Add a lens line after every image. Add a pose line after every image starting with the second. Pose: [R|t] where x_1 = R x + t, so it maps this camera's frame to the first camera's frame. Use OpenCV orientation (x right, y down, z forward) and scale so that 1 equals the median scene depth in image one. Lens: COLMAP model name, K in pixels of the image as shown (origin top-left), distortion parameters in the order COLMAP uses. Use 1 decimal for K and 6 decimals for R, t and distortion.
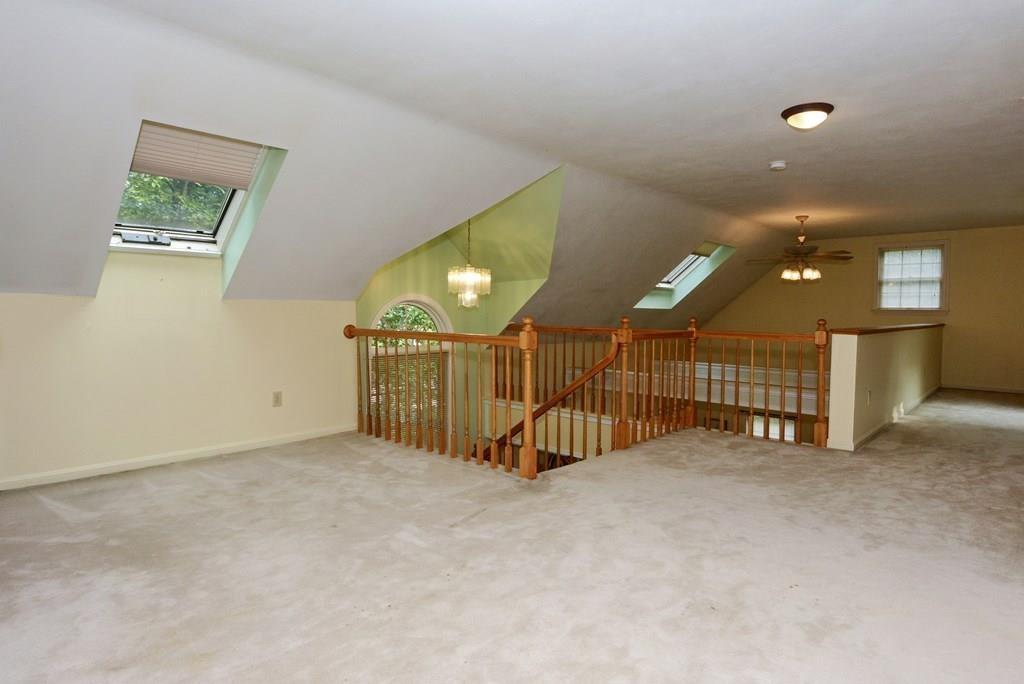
lens RADIAL K [[604.2, 0, 529.1], [0, 604.2, 359.2], [0, 0, 1]] dist [0.003143, -0.007278]
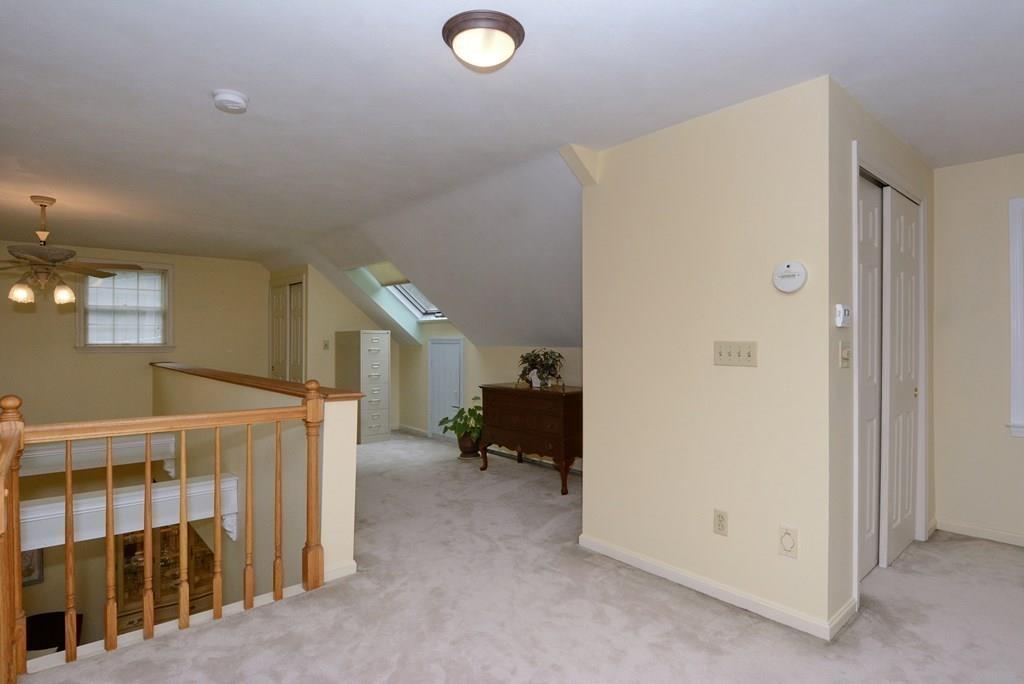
lens RADIAL K [[539.8, 0, 508.8], [0, 539.8, 347.0], [0, 0, 1]] dist [0.002103, -0.004552]
pose [[0.113302, -0.023622, 0.993280, -0.039559], [0.074966, 0.997071, 0.015161, -0.088382], [-0.990728, 0.072744, 0.114741, 0.688551]]
